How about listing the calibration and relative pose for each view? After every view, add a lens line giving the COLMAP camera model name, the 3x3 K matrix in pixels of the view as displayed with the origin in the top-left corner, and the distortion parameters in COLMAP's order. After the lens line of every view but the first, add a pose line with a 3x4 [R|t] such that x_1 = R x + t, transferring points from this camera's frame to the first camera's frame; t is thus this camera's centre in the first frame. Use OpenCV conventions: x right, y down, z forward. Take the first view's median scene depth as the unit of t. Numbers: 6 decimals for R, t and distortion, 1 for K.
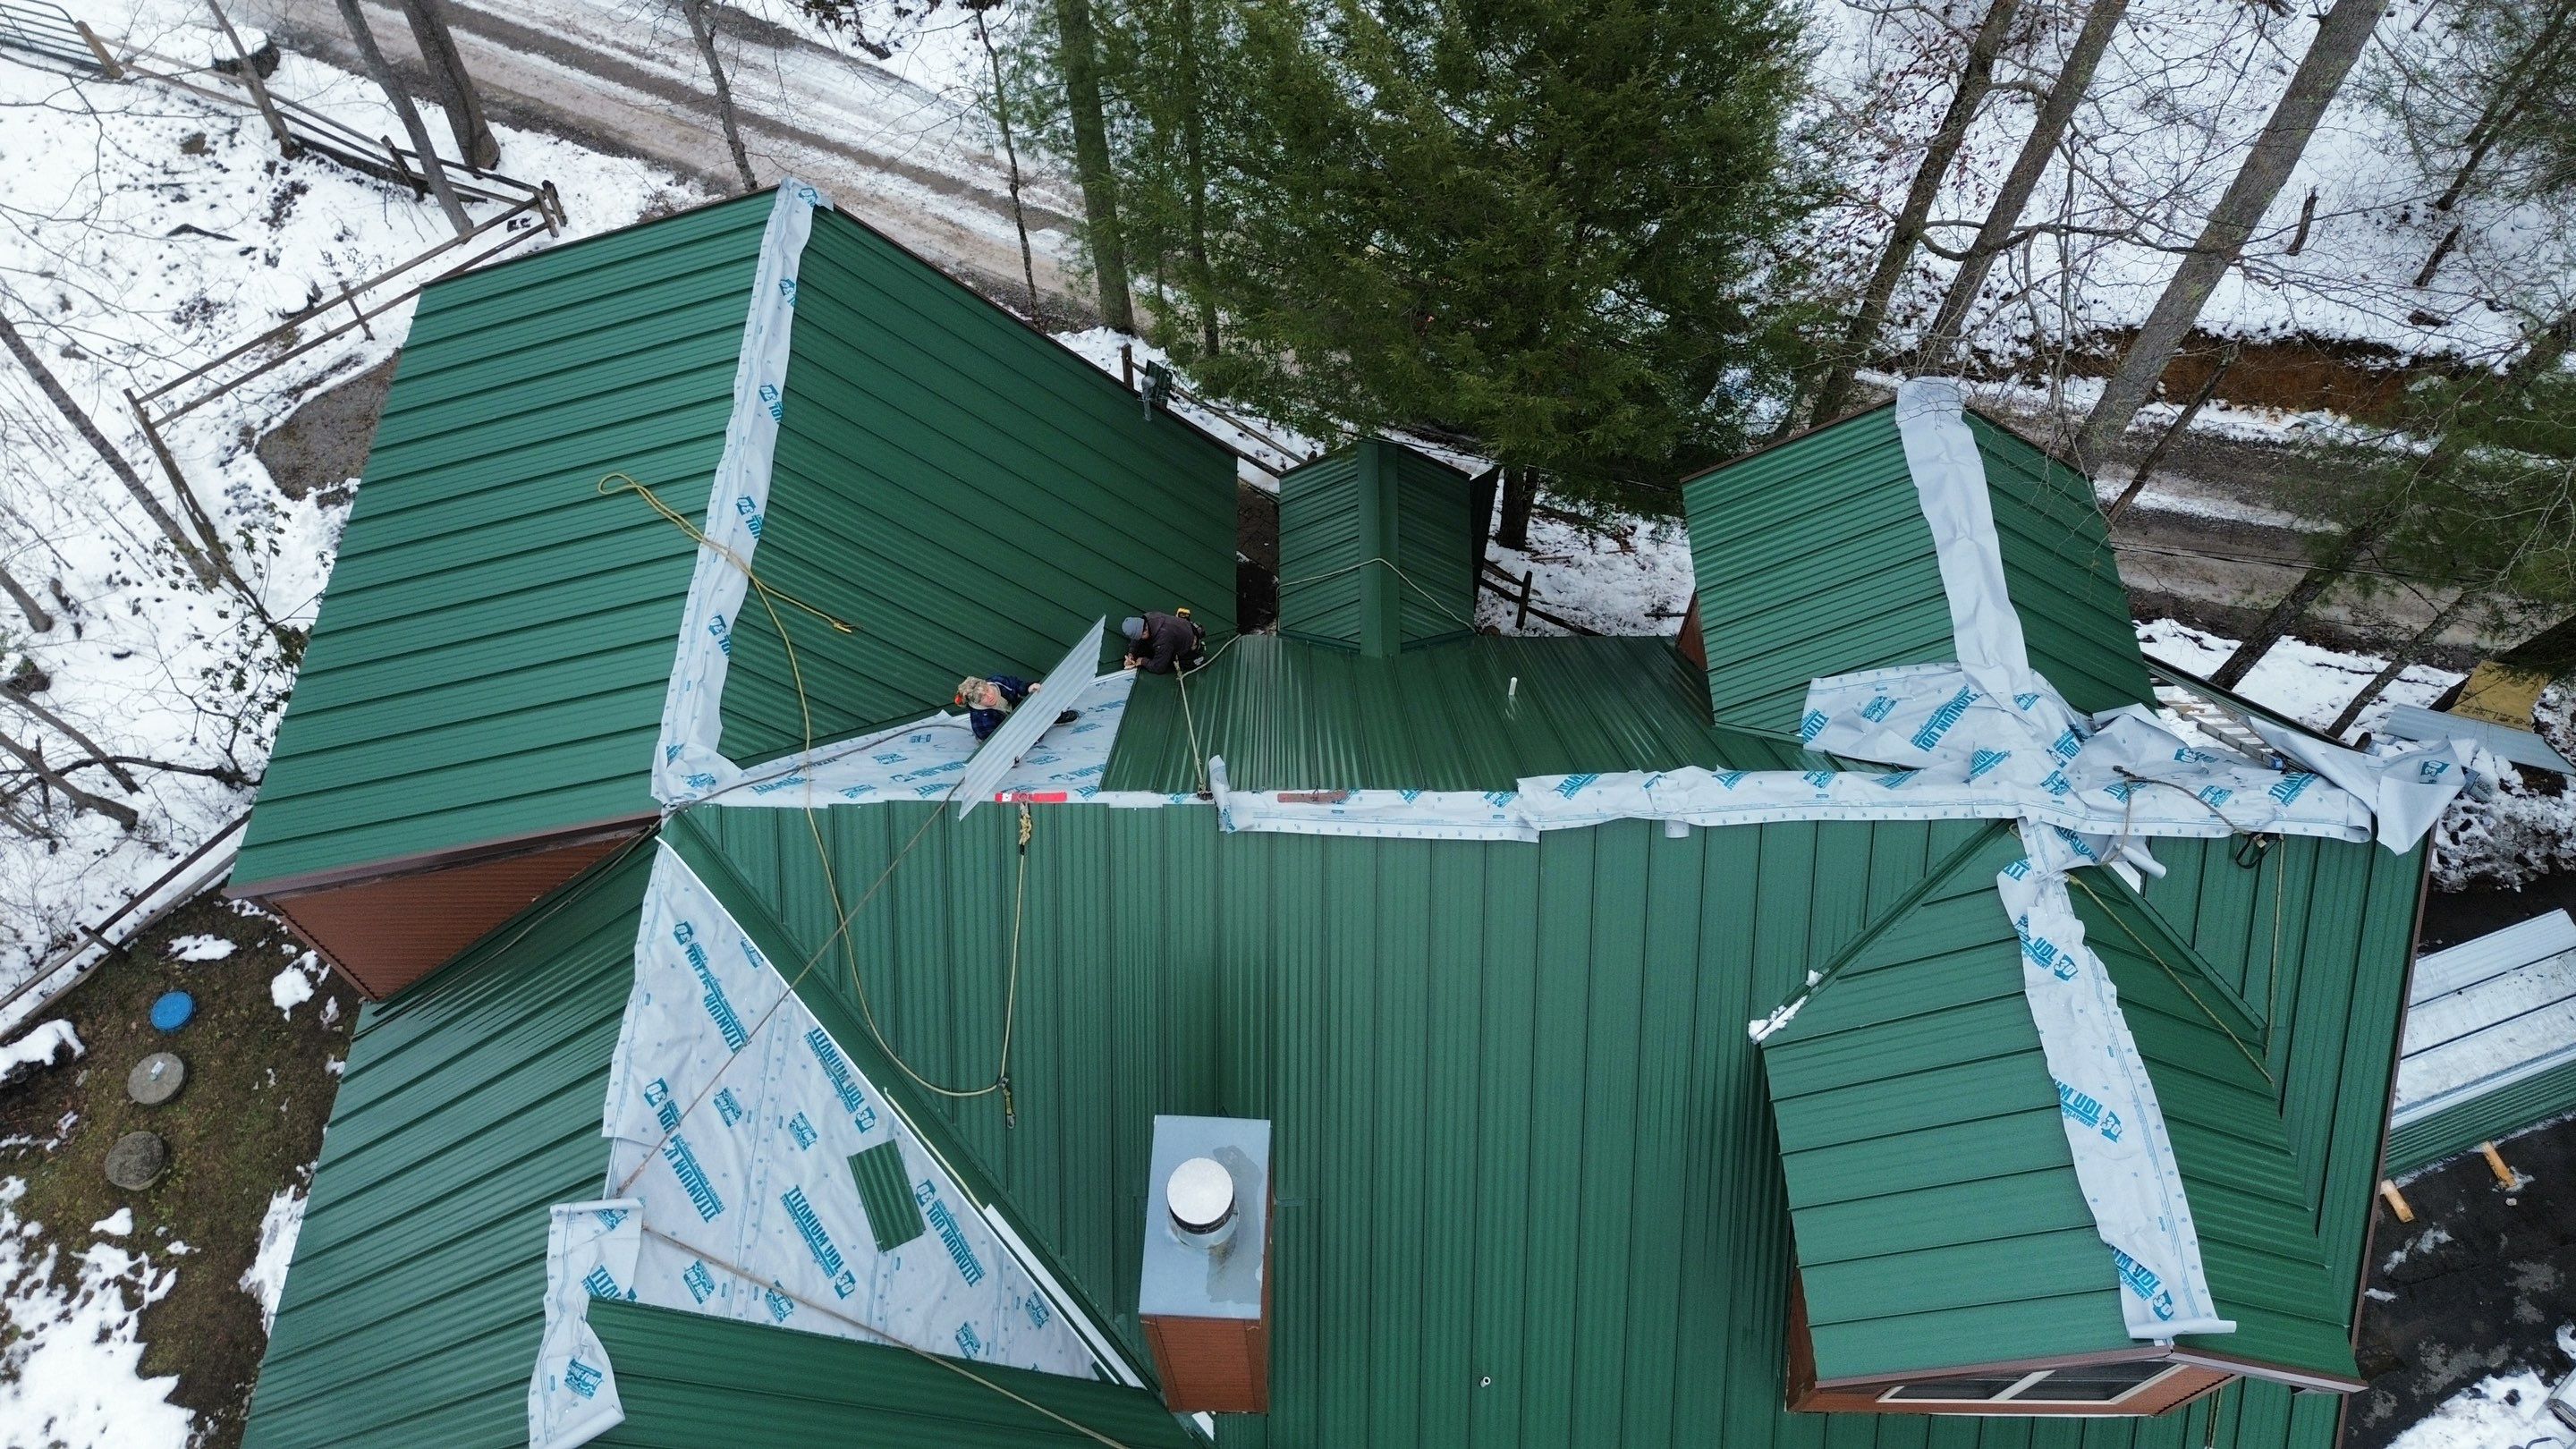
lens RADIAL K [[1808.0, 0, 1290.7], [0, 1808.0, 725.2], [0, 0, 1]] dist [0.065146, -0.053814]
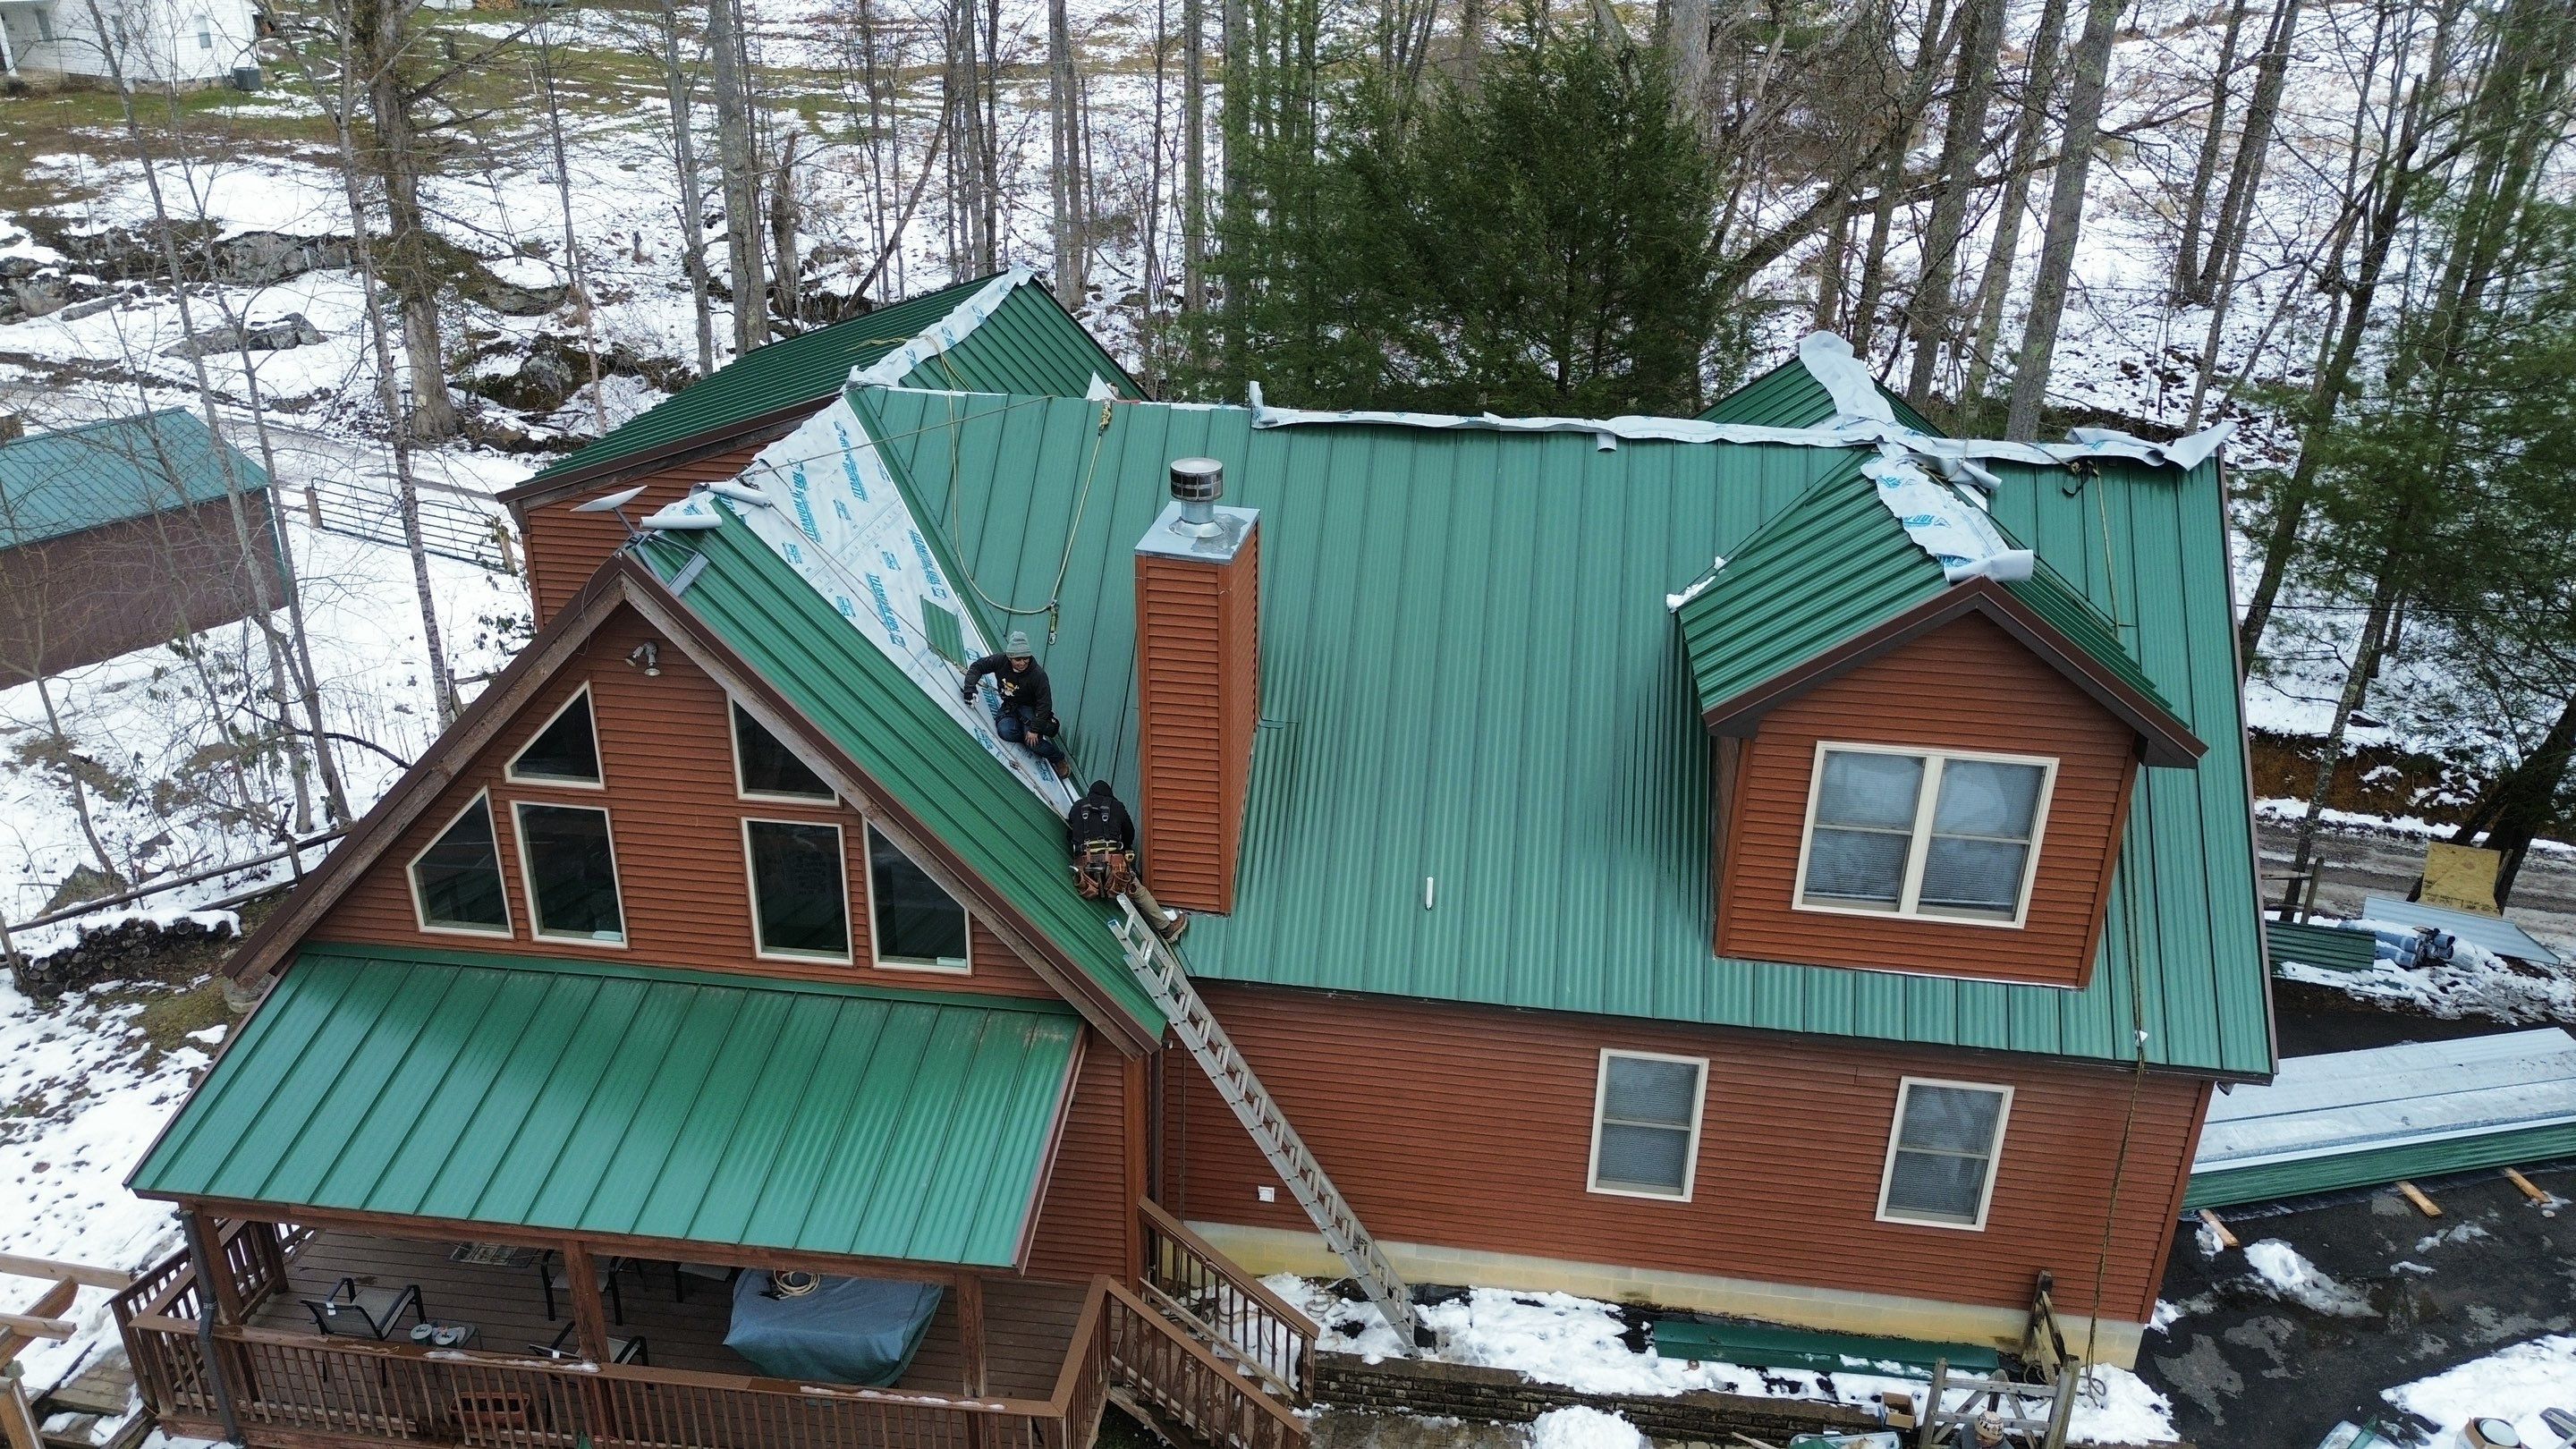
lens RADIAL K [[1808.0, 0, 1290.7], [0, 1808.0, 725.2], [0, 0, 1]] dist [0.065146, -0.053814]
pose [[0.991973, 0.069282, -0.105785, 0.132093], [-0.117191, 0.817950, -0.563226, 0.902266], [0.047505, 0.571102, 0.819503, 0.052213]]
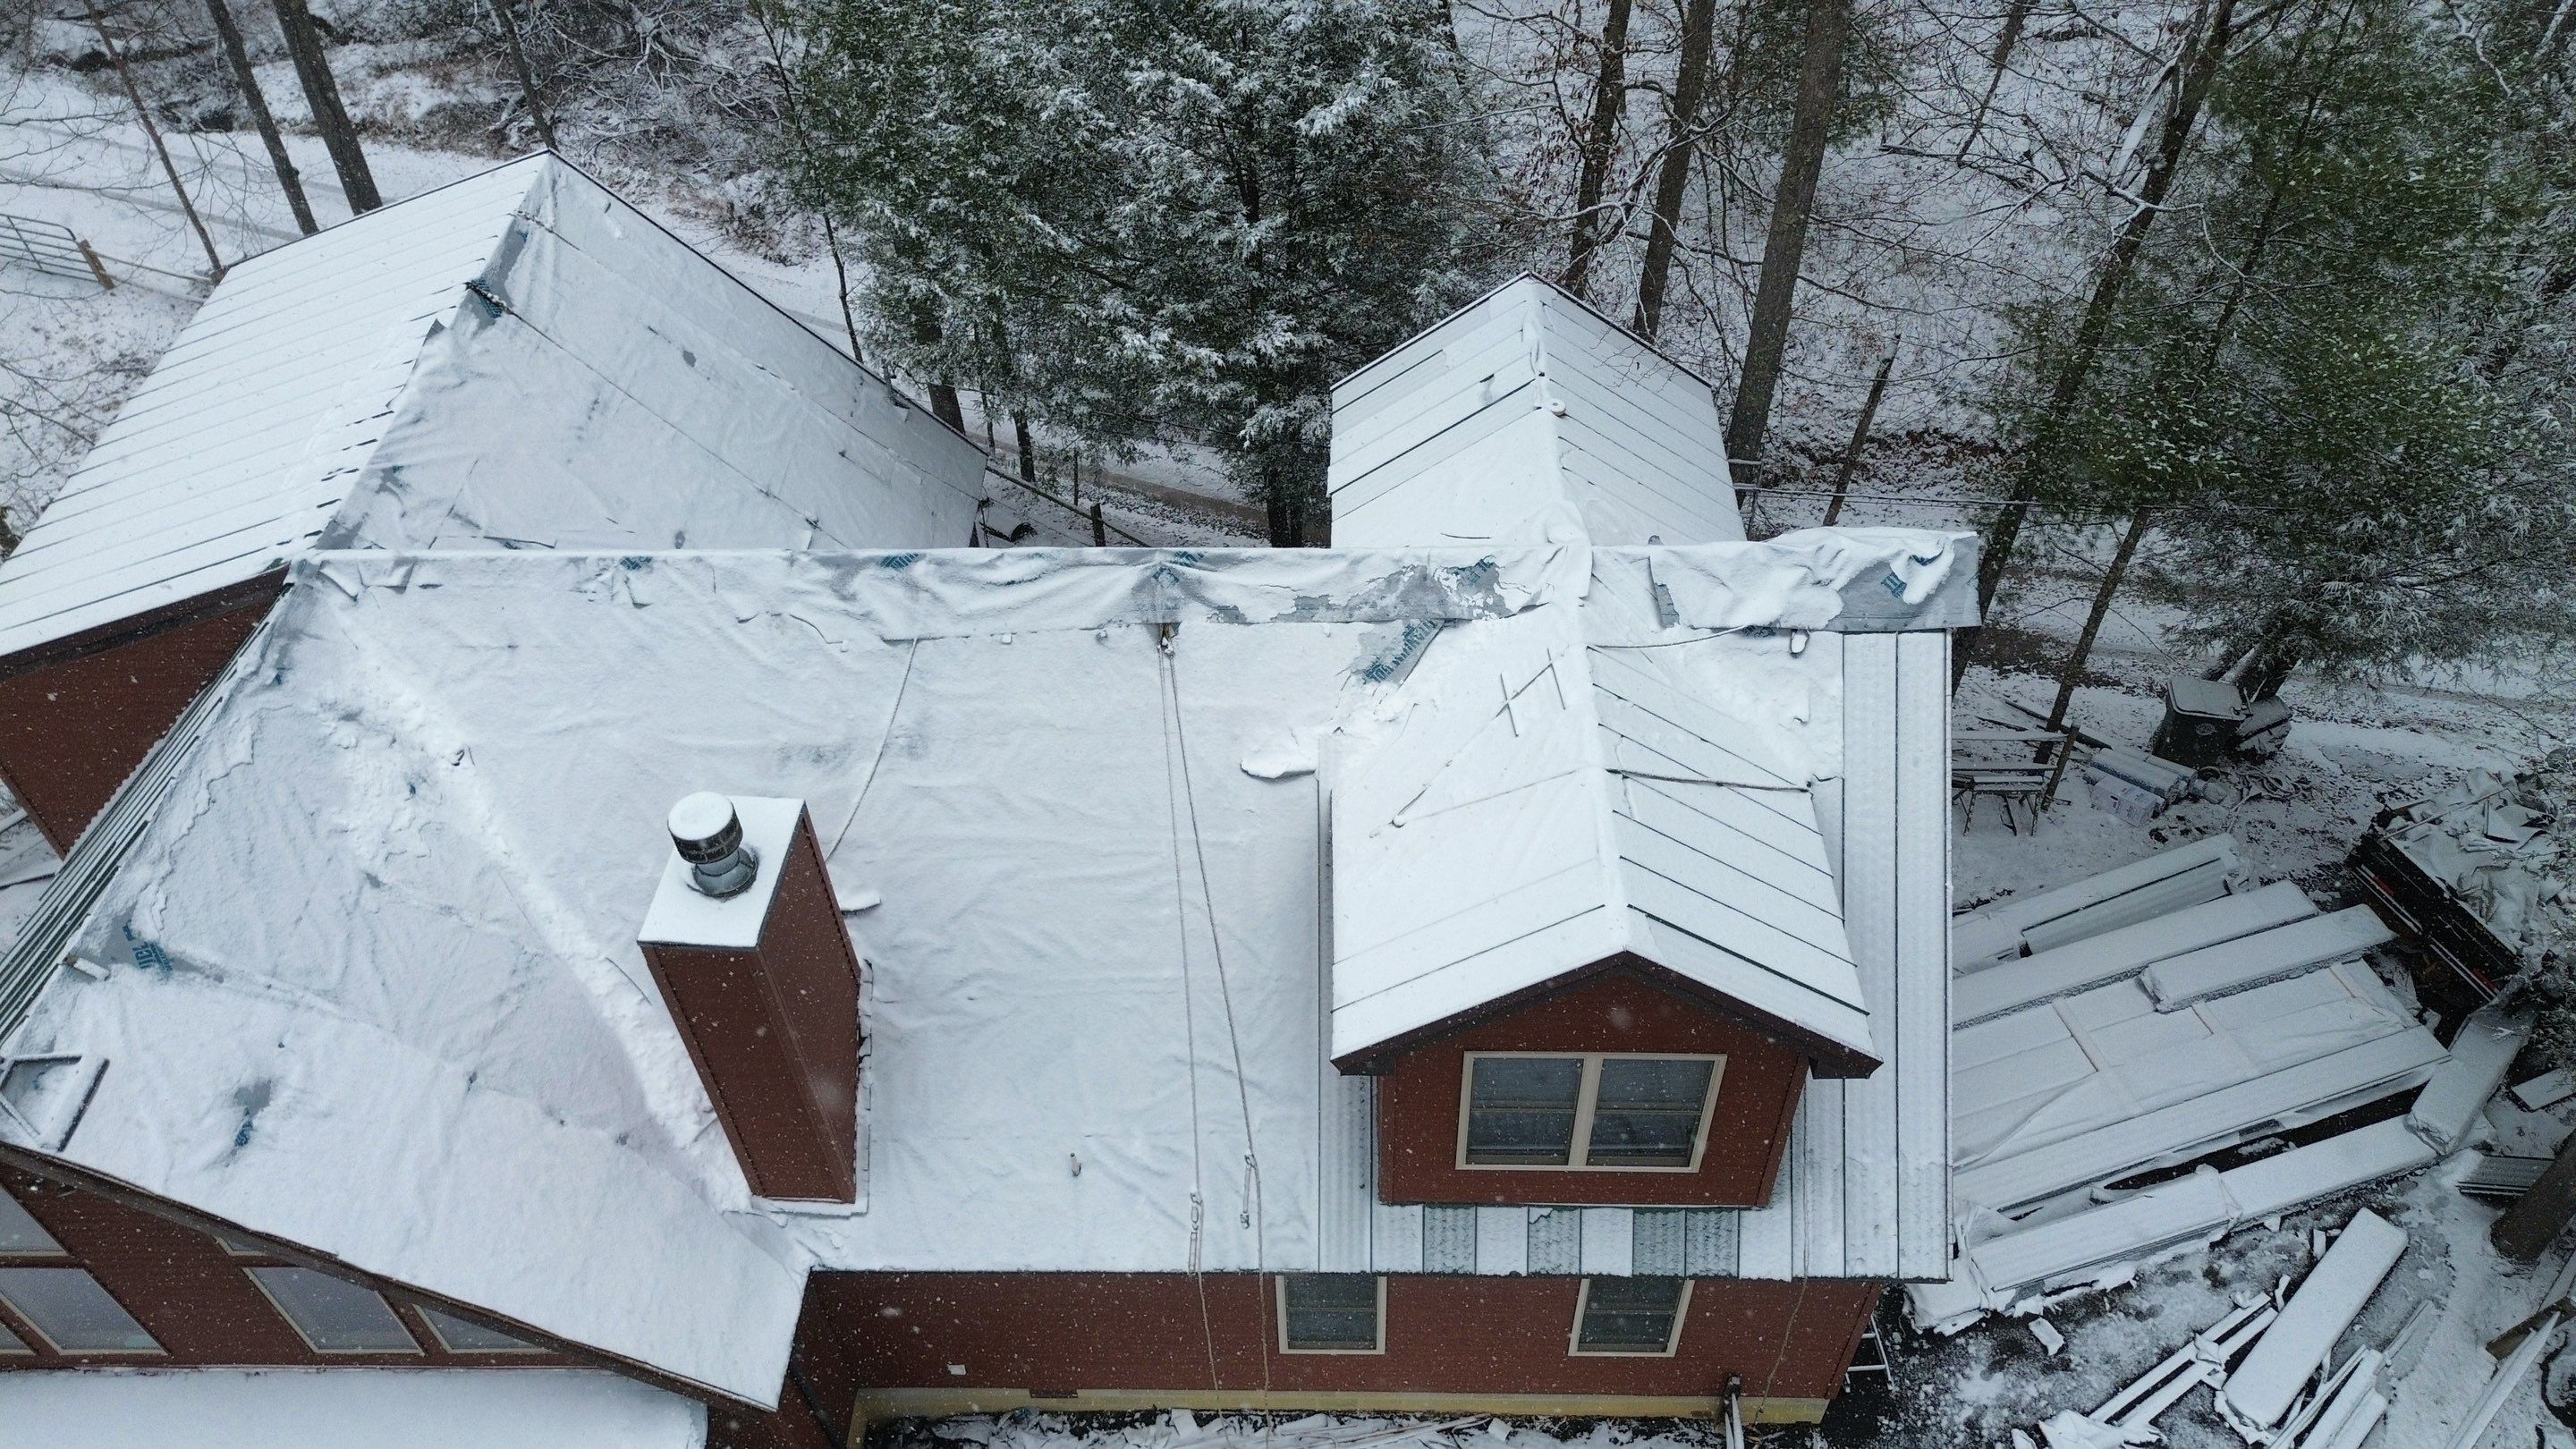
lens RADIAL K [[1808.0, 0, 1290.7], [0, 1808.0, 725.2], [0, 0, 1]] dist [0.065146, -0.053814]
pose [[0.999600, 0.001508, -0.028243, 0.255027], [-0.008131, 0.971752, -0.235866, 0.362592], [0.027089, 0.236001, 0.971375, -0.008692]]
